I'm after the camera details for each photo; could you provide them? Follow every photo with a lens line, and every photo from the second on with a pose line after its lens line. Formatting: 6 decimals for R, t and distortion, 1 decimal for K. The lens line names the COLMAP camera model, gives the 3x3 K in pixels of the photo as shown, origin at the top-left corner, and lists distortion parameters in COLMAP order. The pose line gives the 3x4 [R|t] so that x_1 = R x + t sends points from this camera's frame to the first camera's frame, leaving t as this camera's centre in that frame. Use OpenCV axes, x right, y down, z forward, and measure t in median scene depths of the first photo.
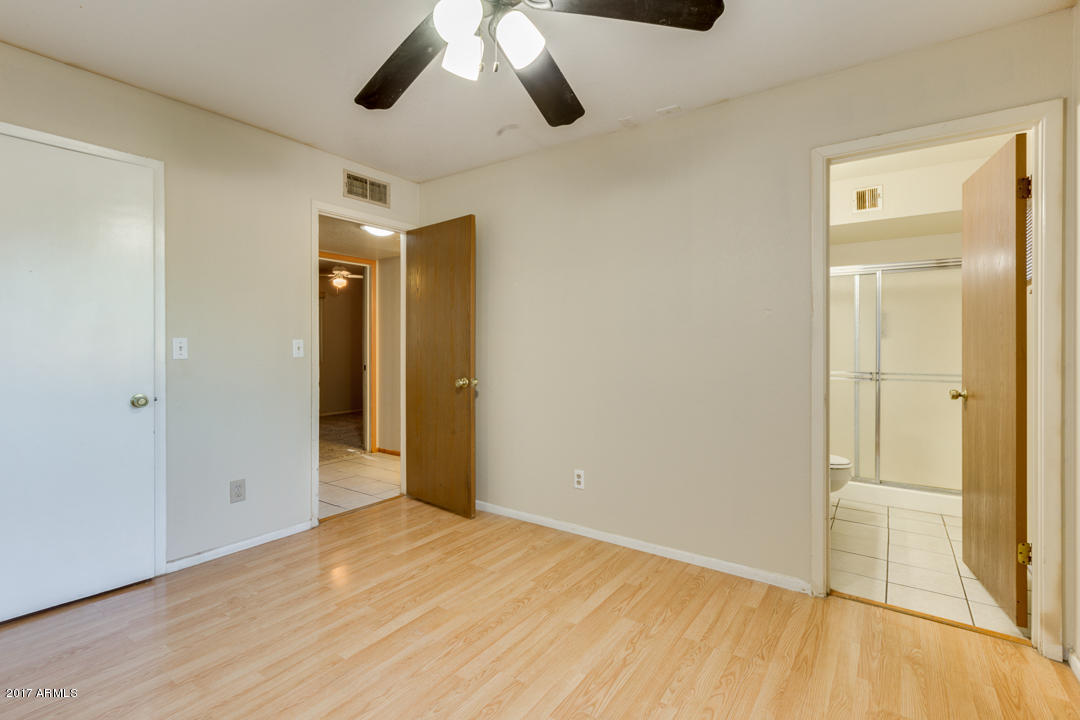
lens RADIAL K [[510.3, 0, 532.0], [0, 510.3, 352.7], [0, 0, 1]] dist [-0.001158, -0.000495]
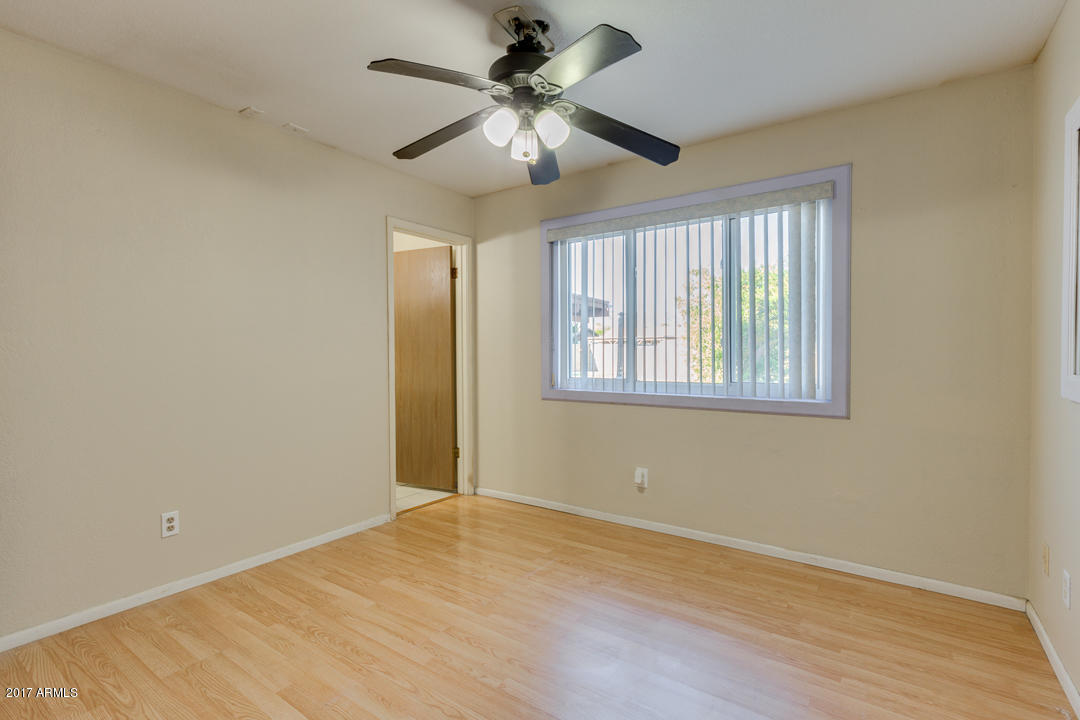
lens RADIAL K [[510.3, 0, 543.8], [0, 510.3, 358.1], [0, 0, 1]] dist [-0.001158, -0.000495]
pose [[-0.025319, -0.016899, 0.999537, -0.895869], [0.018218, 0.999683, 0.017363, -0.009938], [-0.999513, 0.018649, -0.025004, 0.575301]]
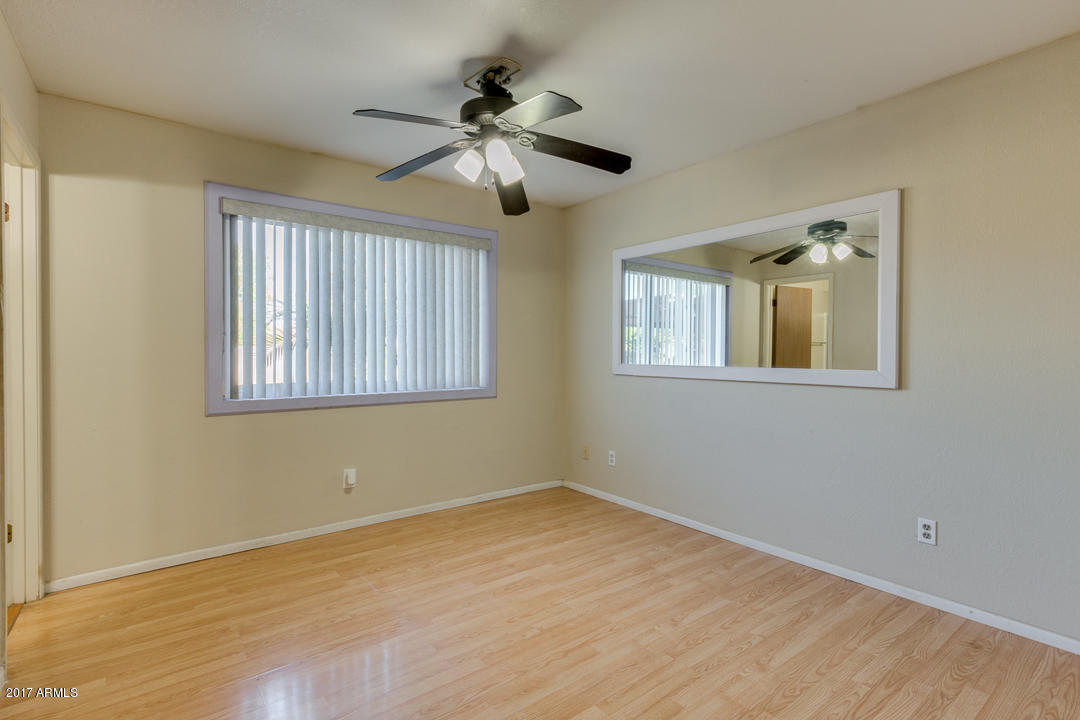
lens RADIAL K [[510.3, 0, 544.6], [0, 510.3, 355.8], [0, 0, 1]] dist [-0.001158, -0.000495]
pose [[-0.964734, -0.004543, 0.263189, -0.404600], [0.001381, 0.999750, 0.022318, -0.021759], [-0.263225, 0.021894, -0.964486, 1.473656]]
